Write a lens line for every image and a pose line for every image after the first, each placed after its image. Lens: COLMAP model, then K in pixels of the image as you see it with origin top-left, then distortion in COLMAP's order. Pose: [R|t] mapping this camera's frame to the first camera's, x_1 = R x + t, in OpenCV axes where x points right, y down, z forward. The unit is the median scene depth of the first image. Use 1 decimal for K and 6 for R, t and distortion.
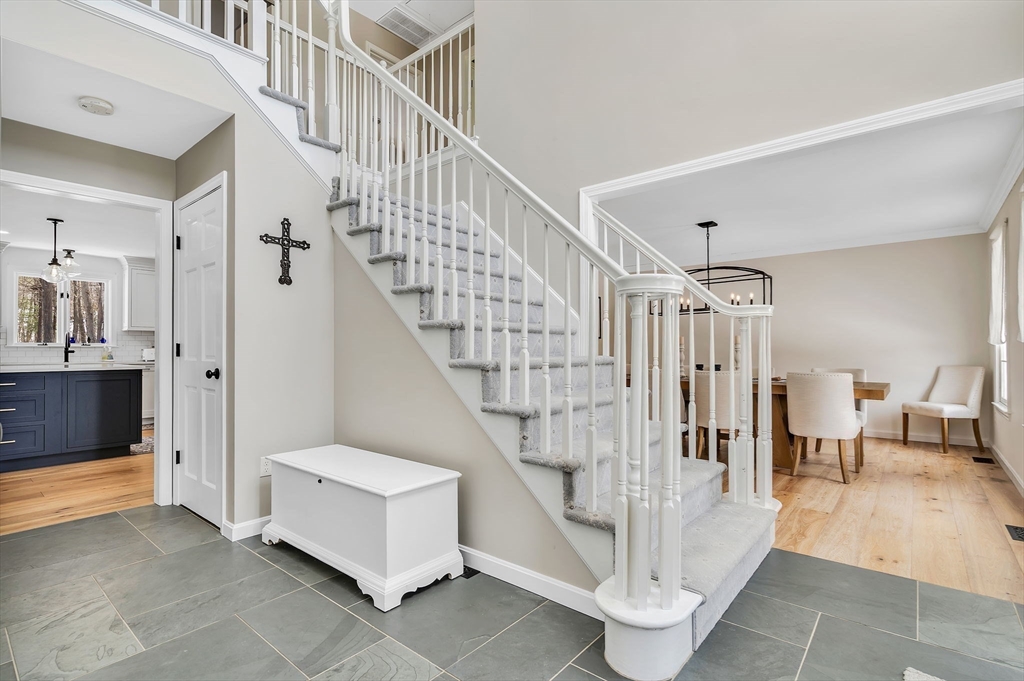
lens RADIAL K [[472.4, 0, 526.5], [0, 472.4, 346.5], [0, 0, 1]] dist [-0.003391, 0.000403]
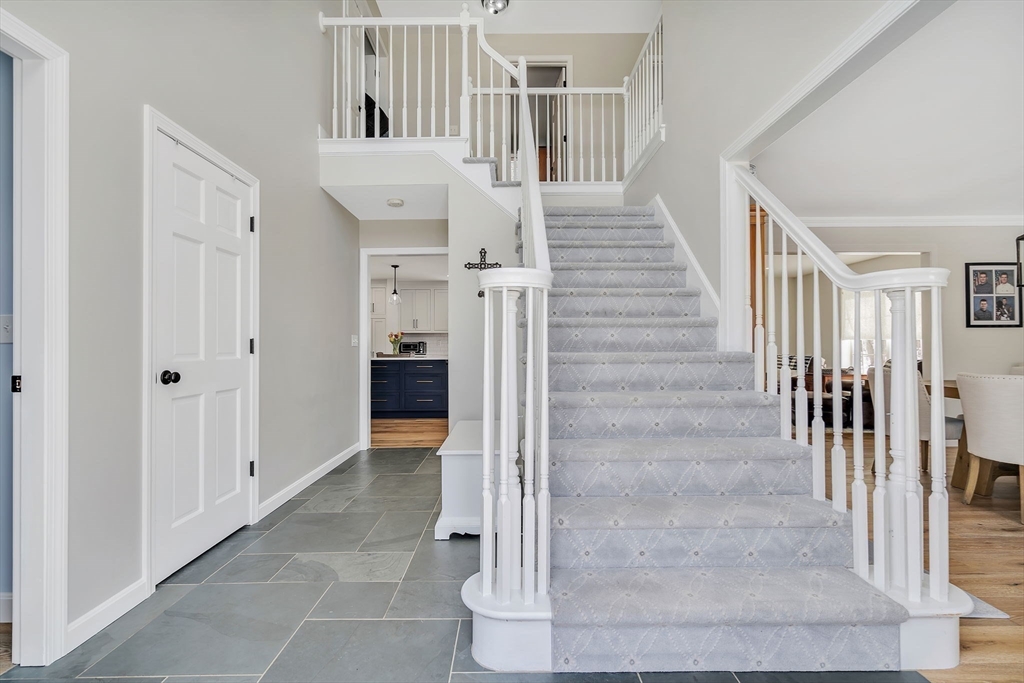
lens RADIAL K [[472.4, 0, 517.6], [0, 472.4, 340.8], [0, 0, 1]] dist [-0.003391, 0.000403]
pose [[0.640230, -0.013377, -0.768067, 0.373768], [0.006503, 0.999907, -0.011994, 0.006188], [0.768156, 0.002684, 0.640257, 0.134295]]
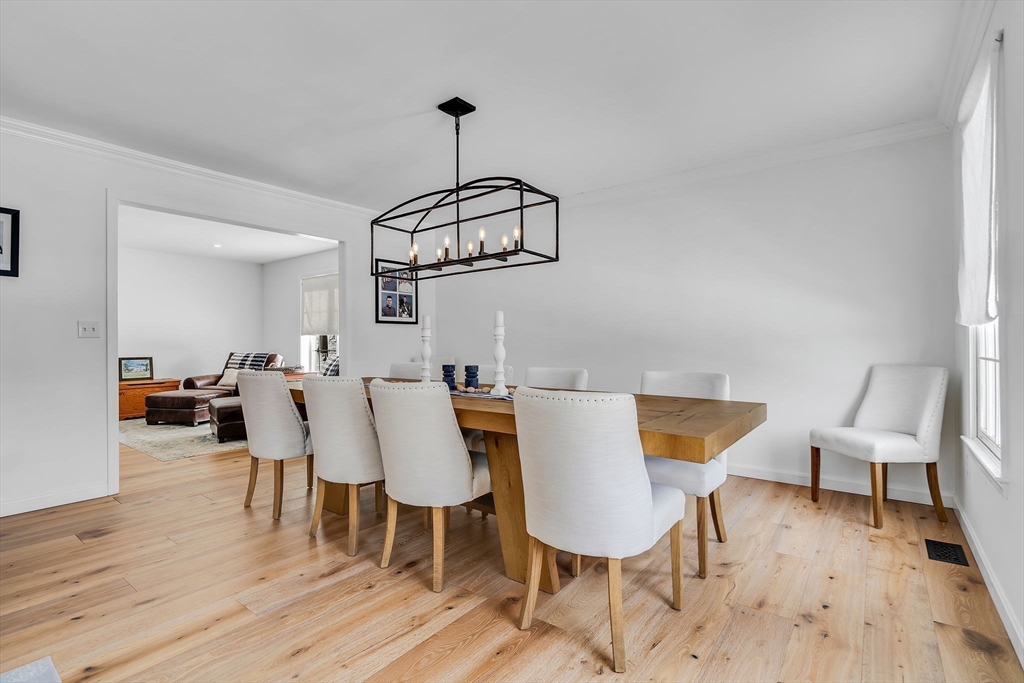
lens RADIAL K [[472.4, 0, 520.0], [0, 472.4, 343.1], [0, 0, 1]] dist [-0.003391, 0.000403]
pose [[0.999028, -0.004822, 0.043805, 0.481209], [0.004492, 0.999961, 0.007623, 0.008421], [-0.043840, -0.007419, 0.999011, 0.504988]]
